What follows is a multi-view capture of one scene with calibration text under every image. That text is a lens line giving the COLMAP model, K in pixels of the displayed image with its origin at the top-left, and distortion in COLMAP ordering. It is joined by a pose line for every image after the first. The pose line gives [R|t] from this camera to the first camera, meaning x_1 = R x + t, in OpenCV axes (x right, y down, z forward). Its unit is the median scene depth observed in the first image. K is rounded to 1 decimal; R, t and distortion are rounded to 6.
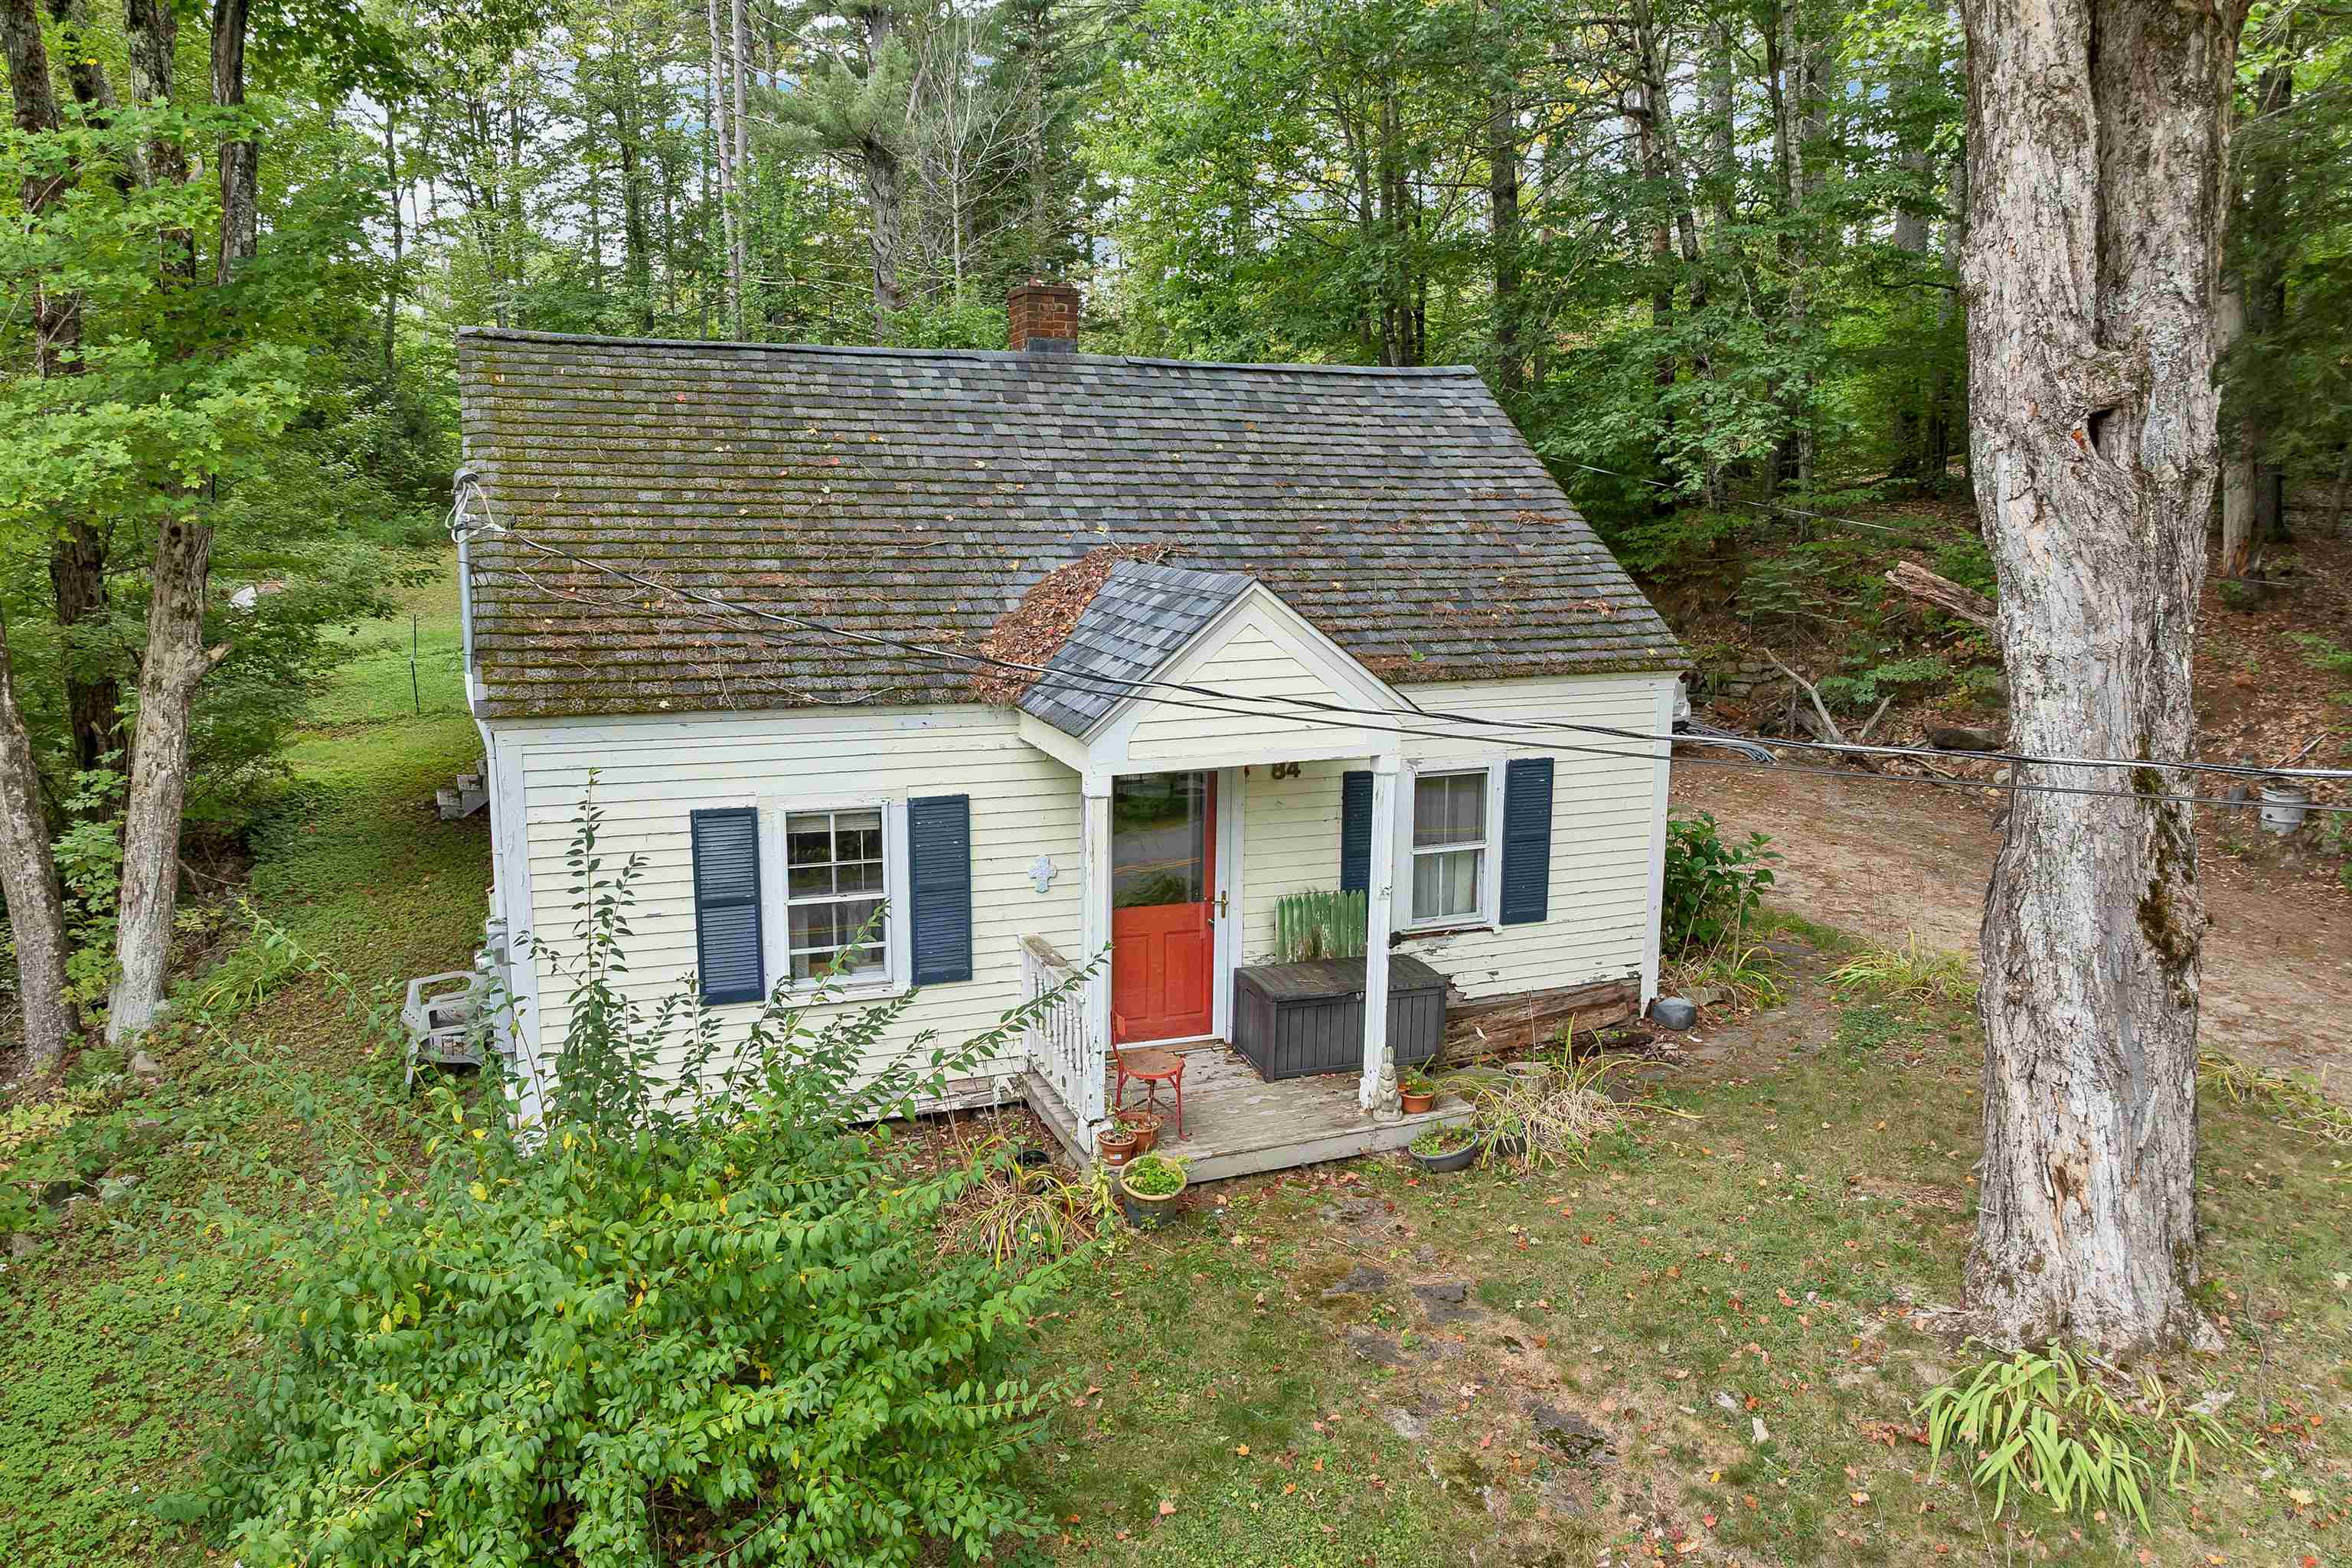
lens RADIAL K [[1717.2, 0, 1180.9], [0, 1717.2, 784.4], [0, 0, 1]] dist [-0.048643, 0.017003]
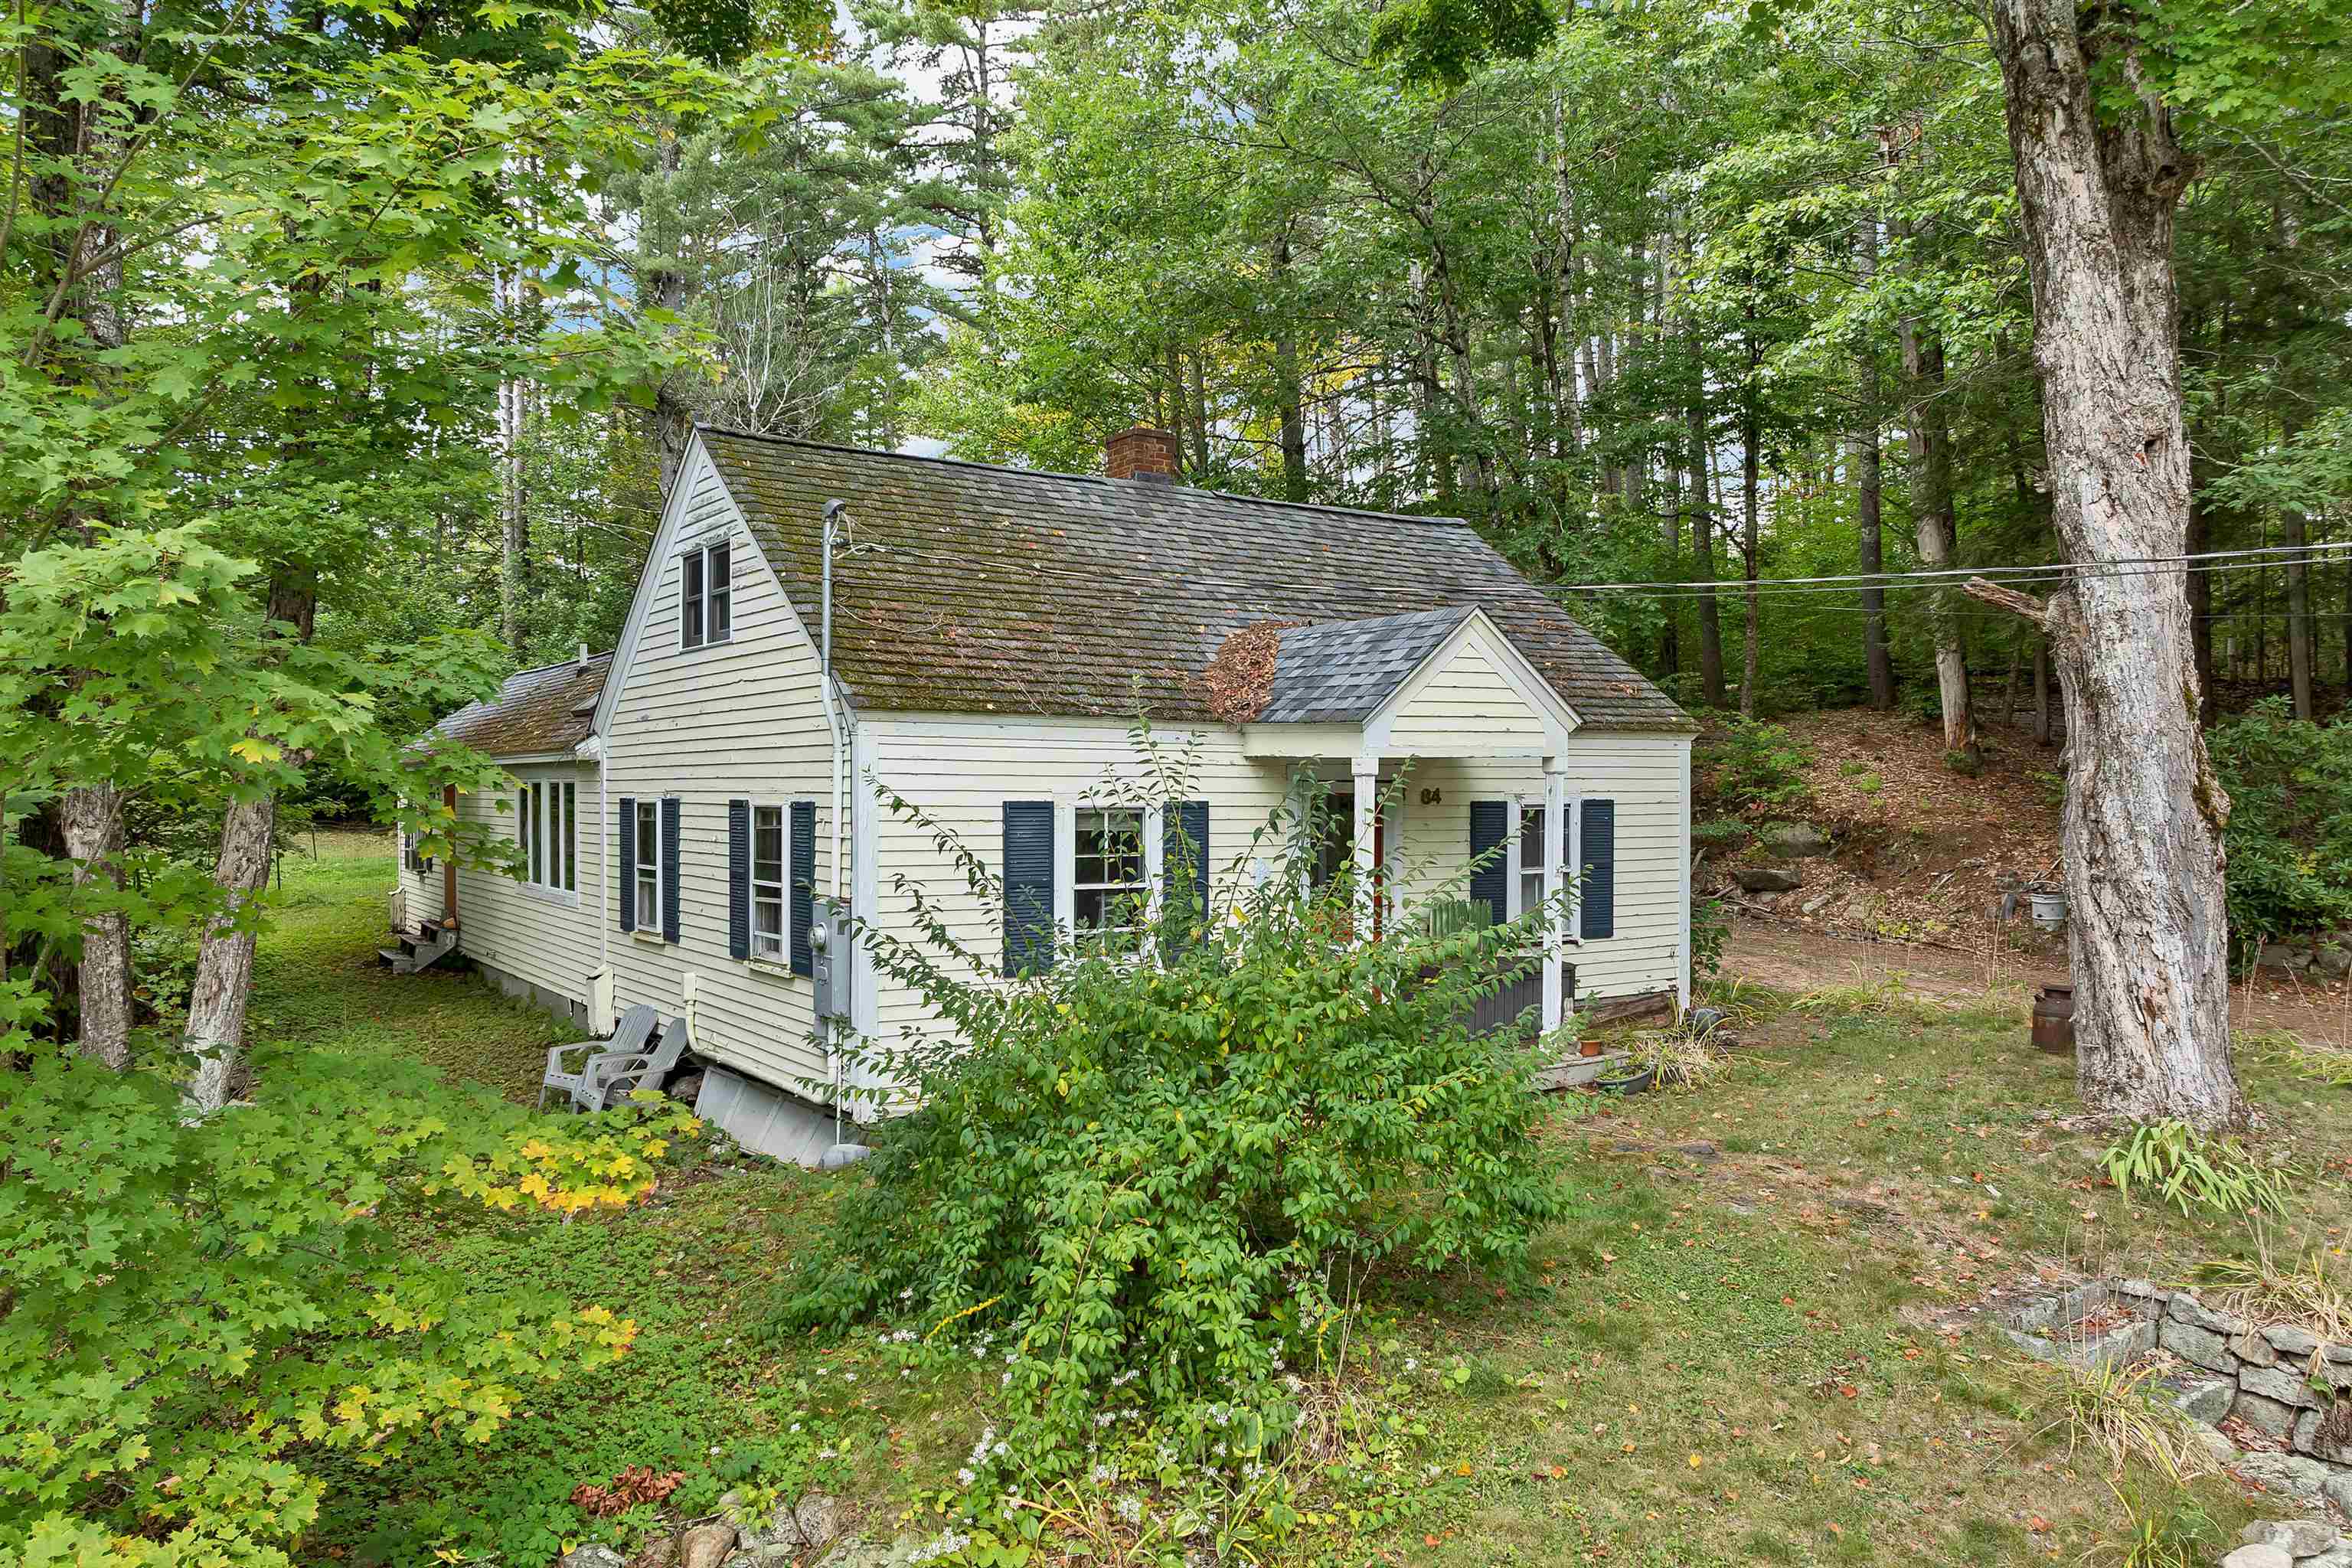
lens RADIAL K [[1717.2, 0, 1174.0], [0, 1717.2, 781.1], [0, 0, 1]] dist [-0.048643, 0.017003]
pose [[0.978552, -0.000901, 0.205999, -0.423249], [0.036764, 0.984701, -0.170331, 0.208052], [-0.202694, 0.174250, 0.963614, -0.144023]]
